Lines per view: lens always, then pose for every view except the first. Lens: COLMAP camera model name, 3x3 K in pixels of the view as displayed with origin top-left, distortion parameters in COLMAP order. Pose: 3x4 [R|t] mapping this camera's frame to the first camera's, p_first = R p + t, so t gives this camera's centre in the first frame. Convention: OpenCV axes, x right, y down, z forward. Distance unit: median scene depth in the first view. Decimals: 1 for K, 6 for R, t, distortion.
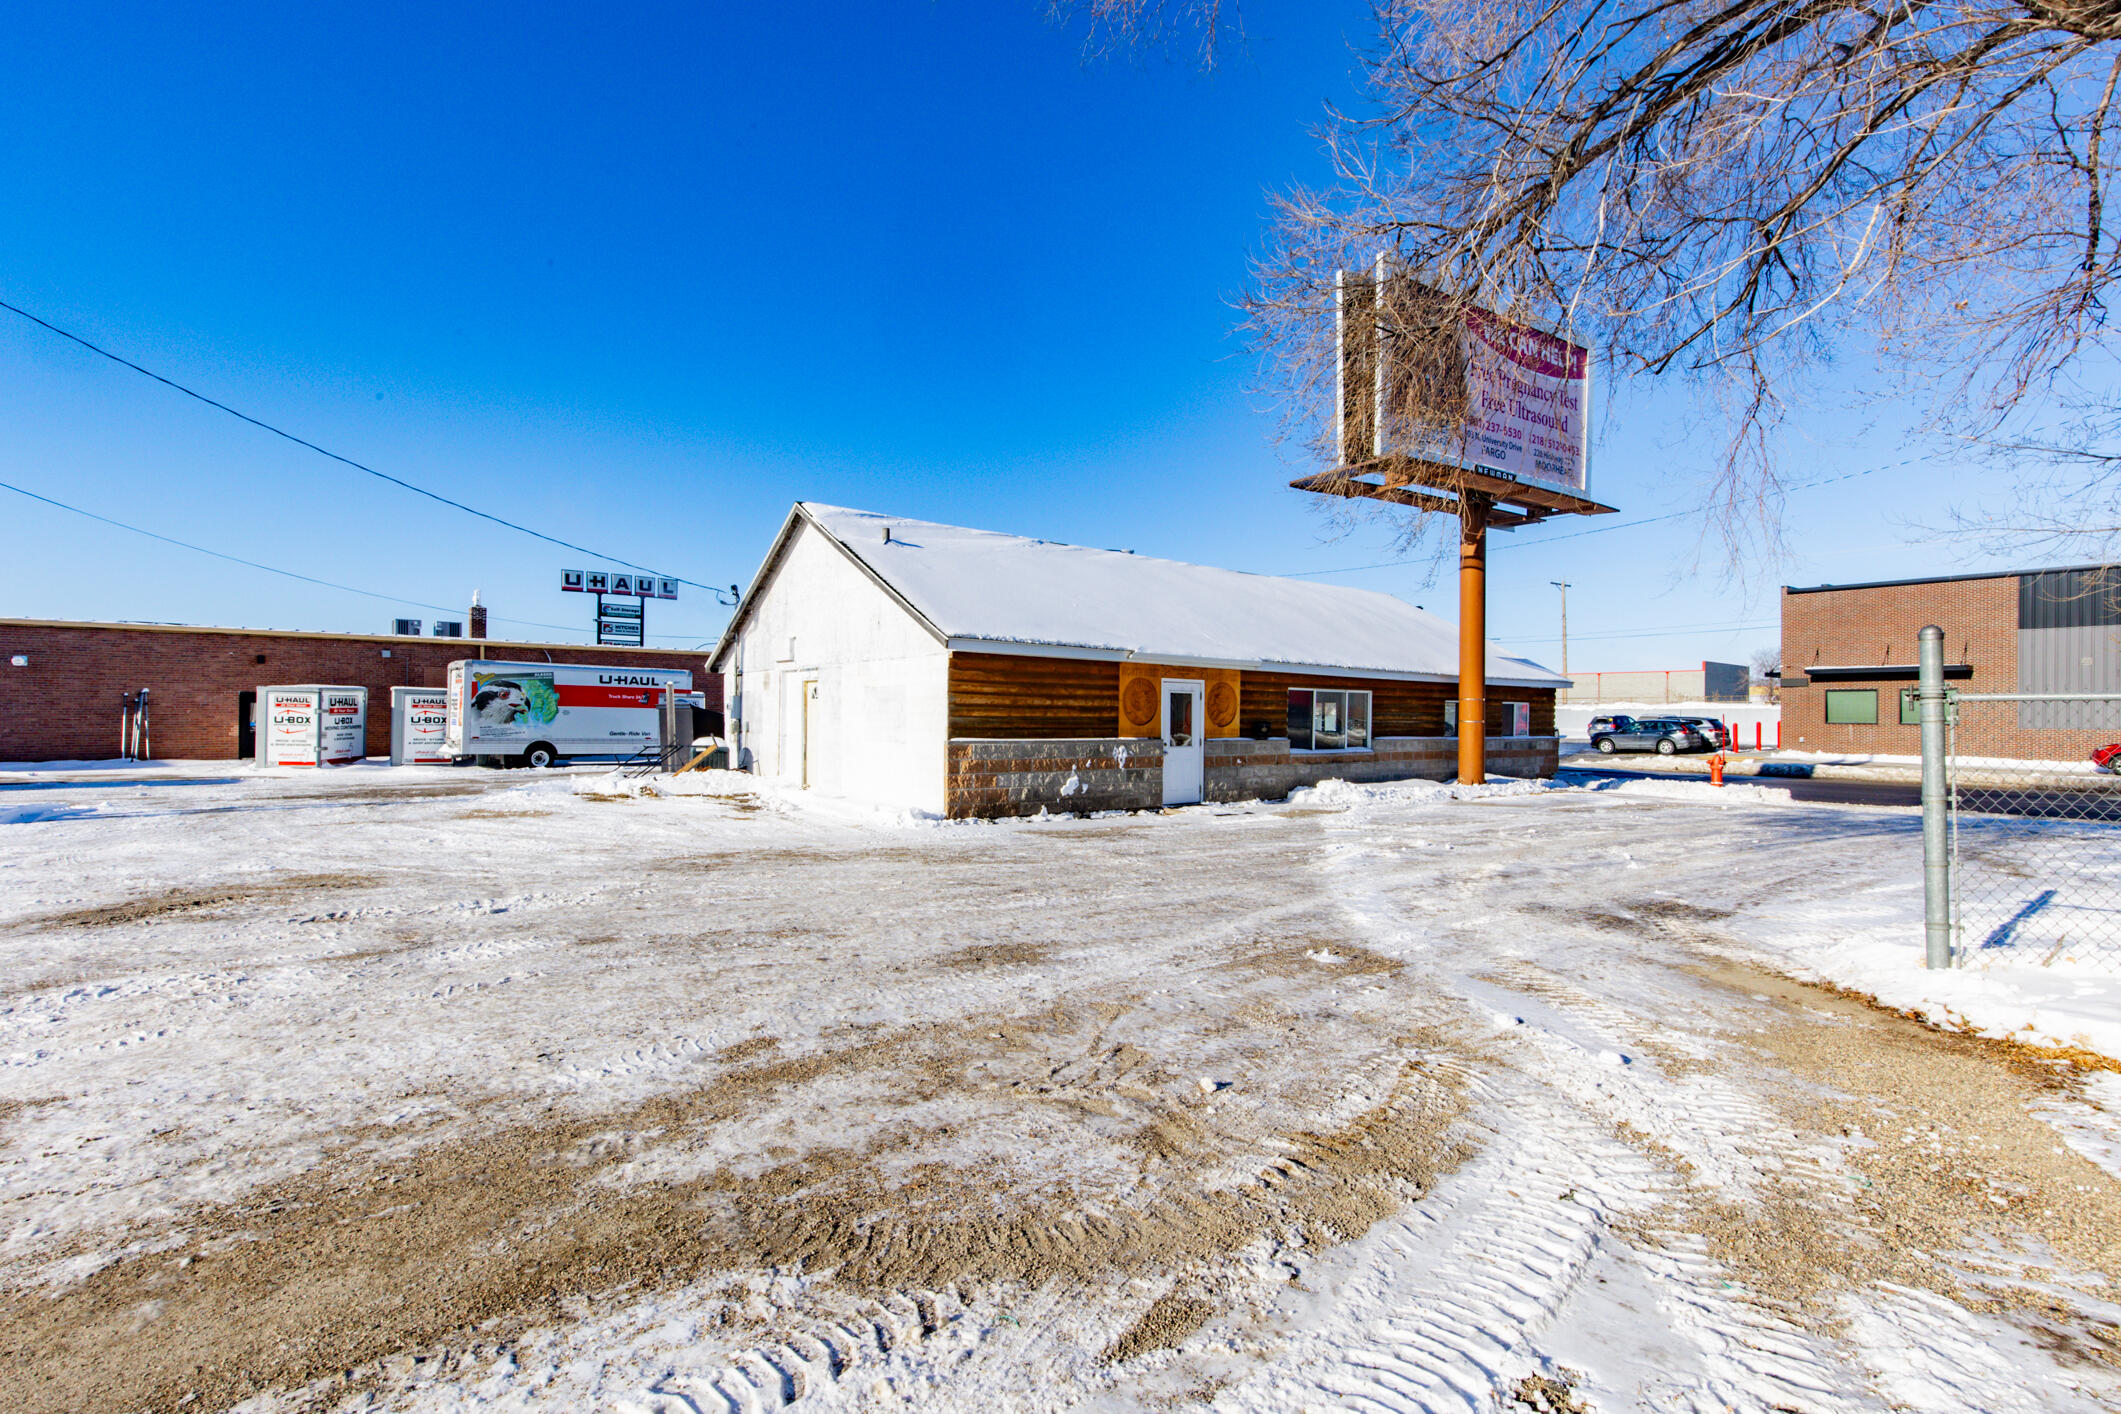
lens RADIAL K [[1067.9, 0, 1060.5], [0, 1067.9, 707.0], [0, 0, 1]] dist [-0.001952, -0.000102]
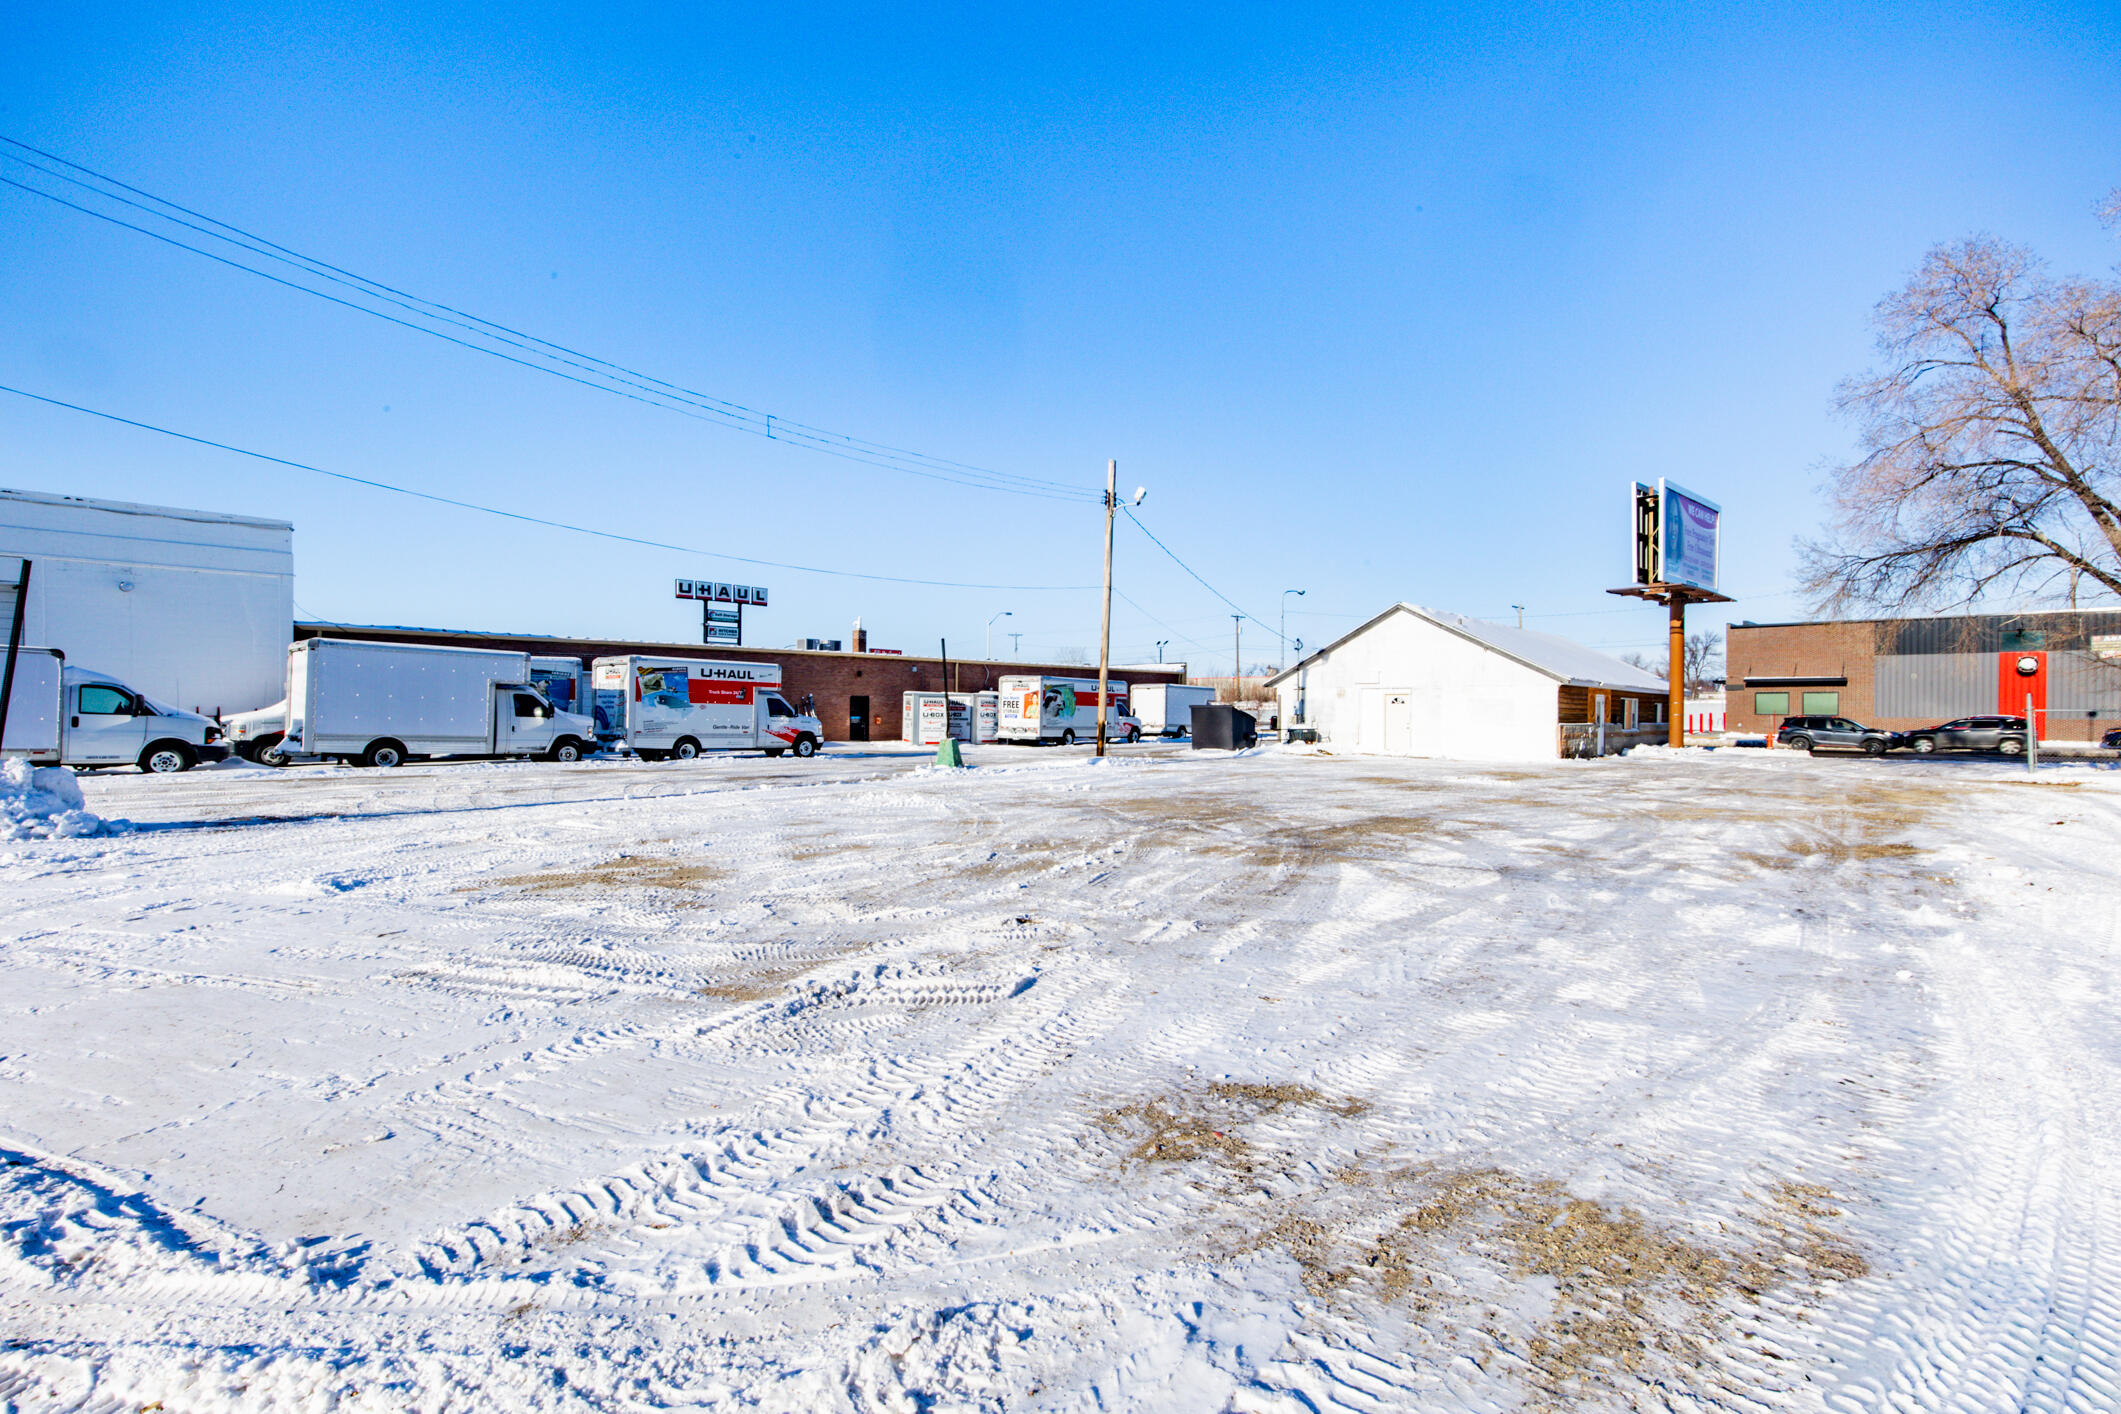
lens RADIAL K [[1067.9, 0, 1060.5], [0, 1067.9, 707.0], [0, 0, 1]] dist [-0.001952, -0.000102]
pose [[0.988089, -0.000966, 0.153878, -1.168258], [-0.000265, 0.999968, 0.007978, -0.017280], [-0.153881, -0.007924, 0.988058, -0.828869]]
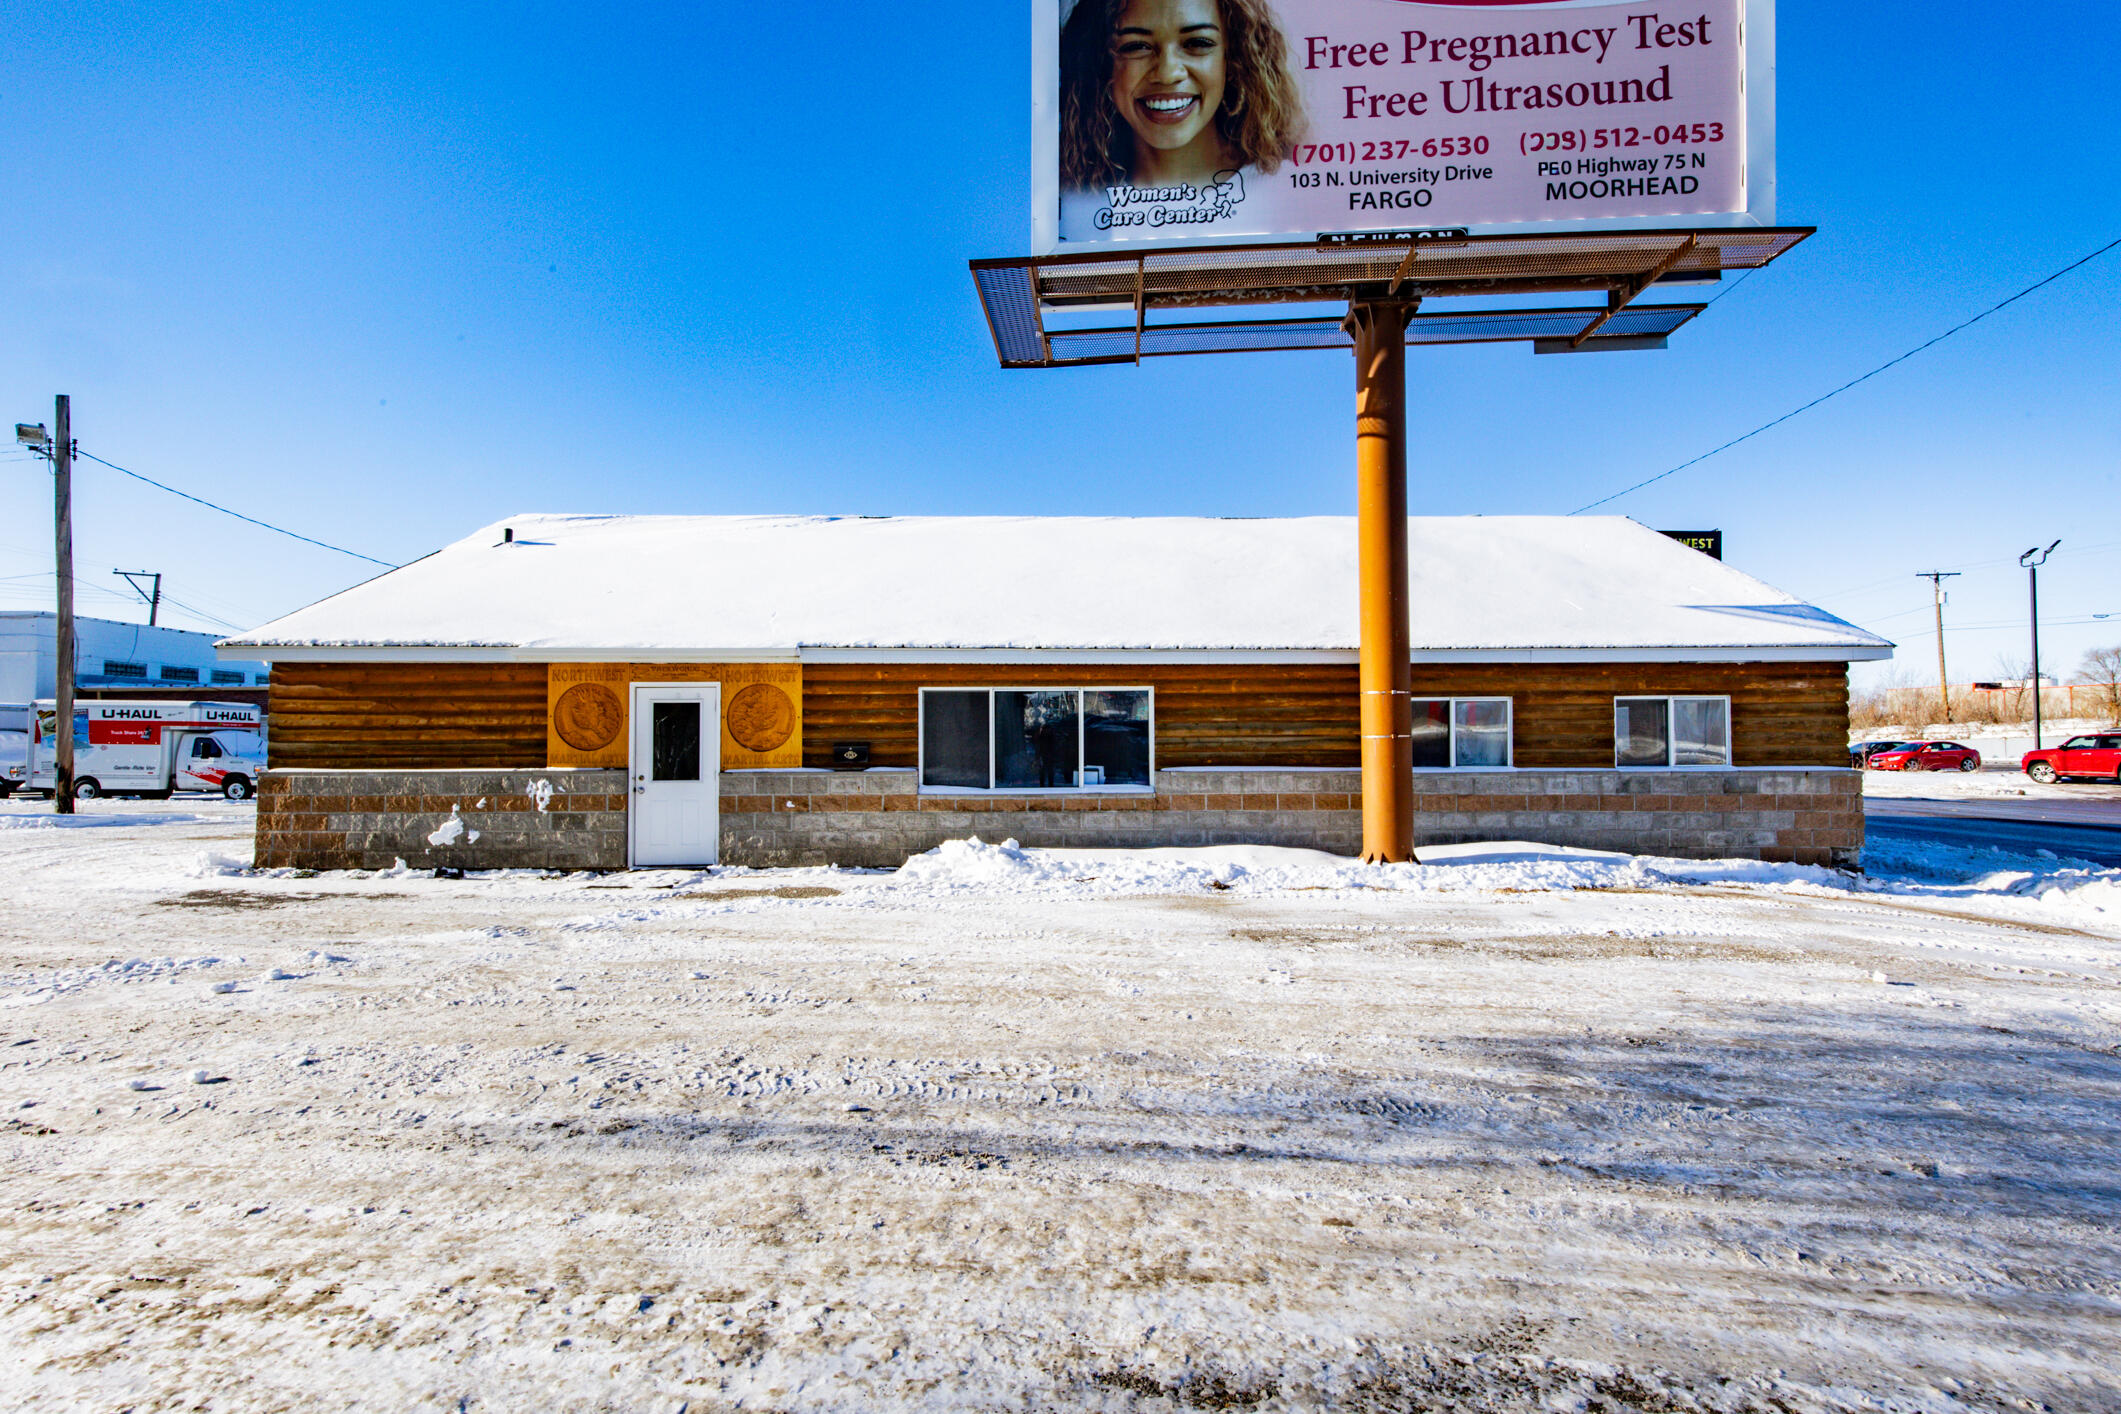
lens RADIAL K [[1023.5, 0, 1060.5], [0, 1023.5, 707.0], [0, 0, 1]] dist [0.002151, 0.000099]
pose [[0.764334, -0.037126, -0.643751, 0.686903], [0.017957, 0.999179, -0.036303, 0.017067], [0.644570, 0.016188, 0.764374, 0.625013]]
